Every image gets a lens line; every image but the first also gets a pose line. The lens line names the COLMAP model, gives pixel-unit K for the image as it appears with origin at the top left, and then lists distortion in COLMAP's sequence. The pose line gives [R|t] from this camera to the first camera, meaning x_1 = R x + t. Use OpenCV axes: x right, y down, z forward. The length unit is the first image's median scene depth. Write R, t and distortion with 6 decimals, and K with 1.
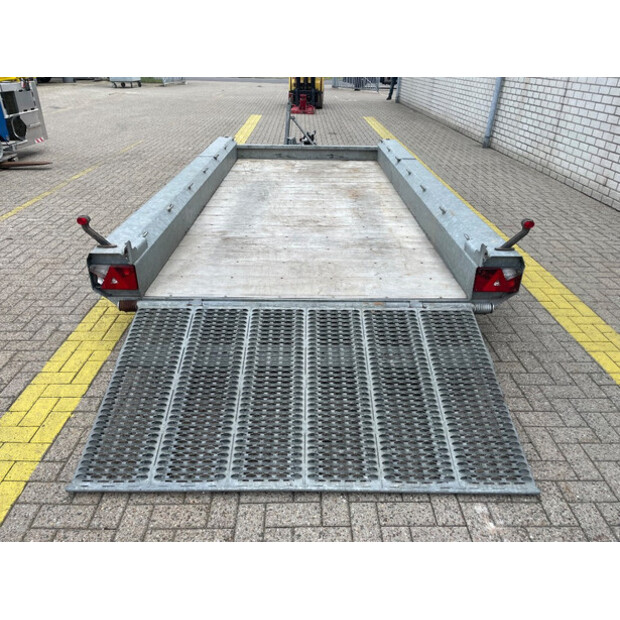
lens RADIAL K [[466.0, 0, 308.6], [0, 466.0, 306.1], [0, 0, 1]] dist [0.087100, -0.111327]
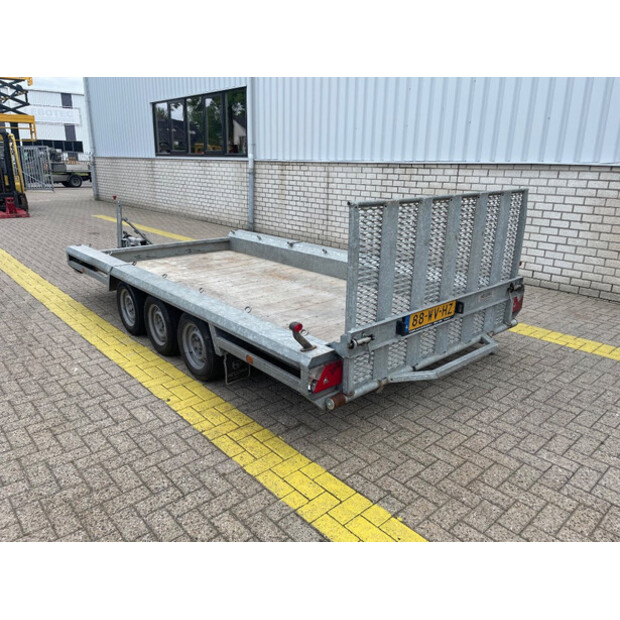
lens RADIAL K [[466.0, 0, 306.0], [0, 466.0, 307.3], [0, 0, 1]] dist [0.087100, -0.111327]
pose [[0.754034, -0.201371, 0.625206, -0.488840], [0.307556, 0.949296, -0.065173, -0.071172], [-0.580381, 0.241428, 0.777734, 0.115036]]
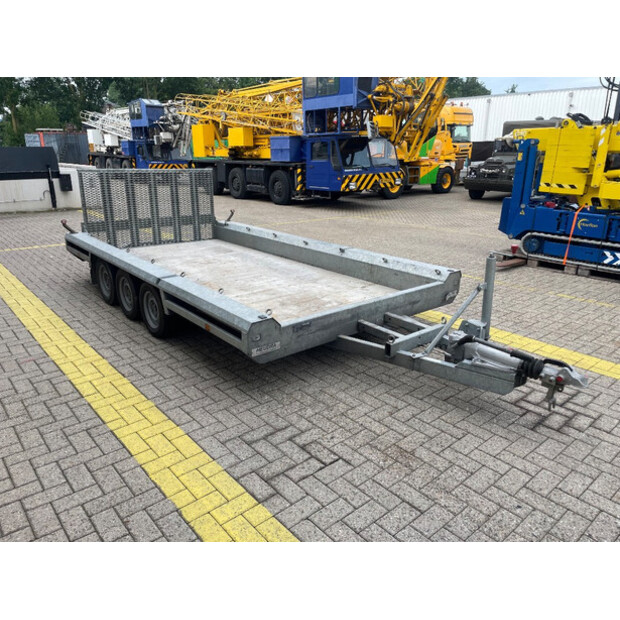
lens RADIAL K [[466.0, 0, 309.9], [0, 466.0, 311.5], [0, 0, 1]] dist [0.087100, -0.111327]
pose [[-0.763459, 0.184434, -0.618962, 0.493407], [-0.322254, 0.721759, 0.612549, -0.772764], [0.559717, 0.667119, -0.491599, 1.448666]]
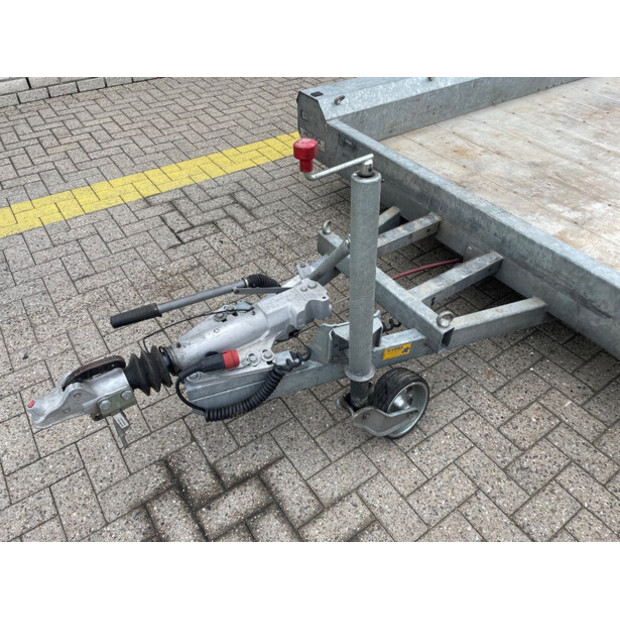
lens RADIAL K [[466.0, 0, 310.4], [0, 466.0, 308.4], [0, 0, 1]] dist [0.087100, -0.111327]
pose [[-0.562906, -0.577693, 0.591108, -0.174053], [0.371192, 0.462301, 0.805291, -0.665668], [-0.738481, 0.672718, -0.045797, 1.301413]]
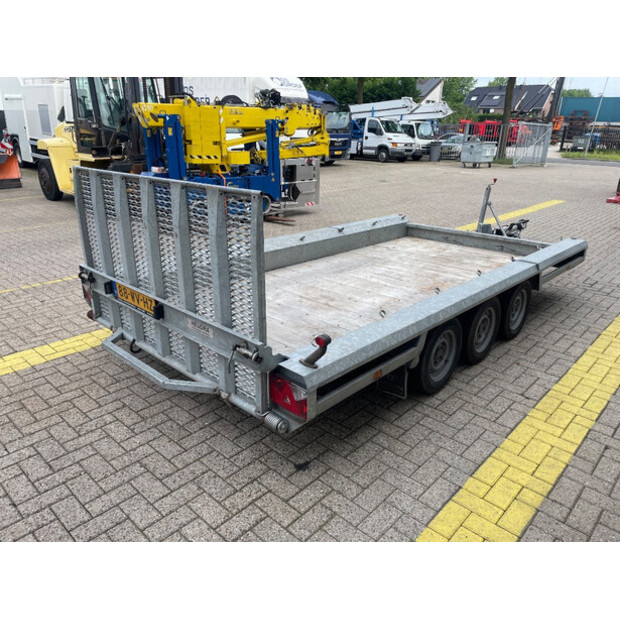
lens RADIAL K [[466.0, 0, 311.2], [0, 466.0, 306.4], [0, 0, 1]] dist [0.087100, -0.111327]
pose [[0.724764, 0.234861, -0.647733, 0.446638], [-0.326715, 0.944844, -0.022980, -0.096436], [0.606609, 0.228279, 0.761521, 0.175066]]
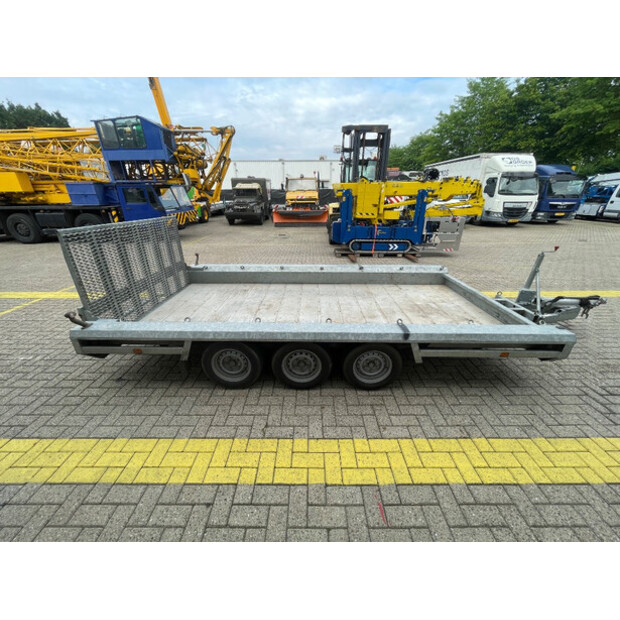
lens RADIAL K [[250.9, 0, 310.6], [0, 250.9, 310.0], [0, 0, 1]] dist [-0.000860, -0.000958]
pose [[-0.010176, 0.396810, -0.917845, 0.548213], [-0.469958, 0.808303, 0.354662, -0.383753], [0.882630, 0.434958, 0.178258, 0.713760]]
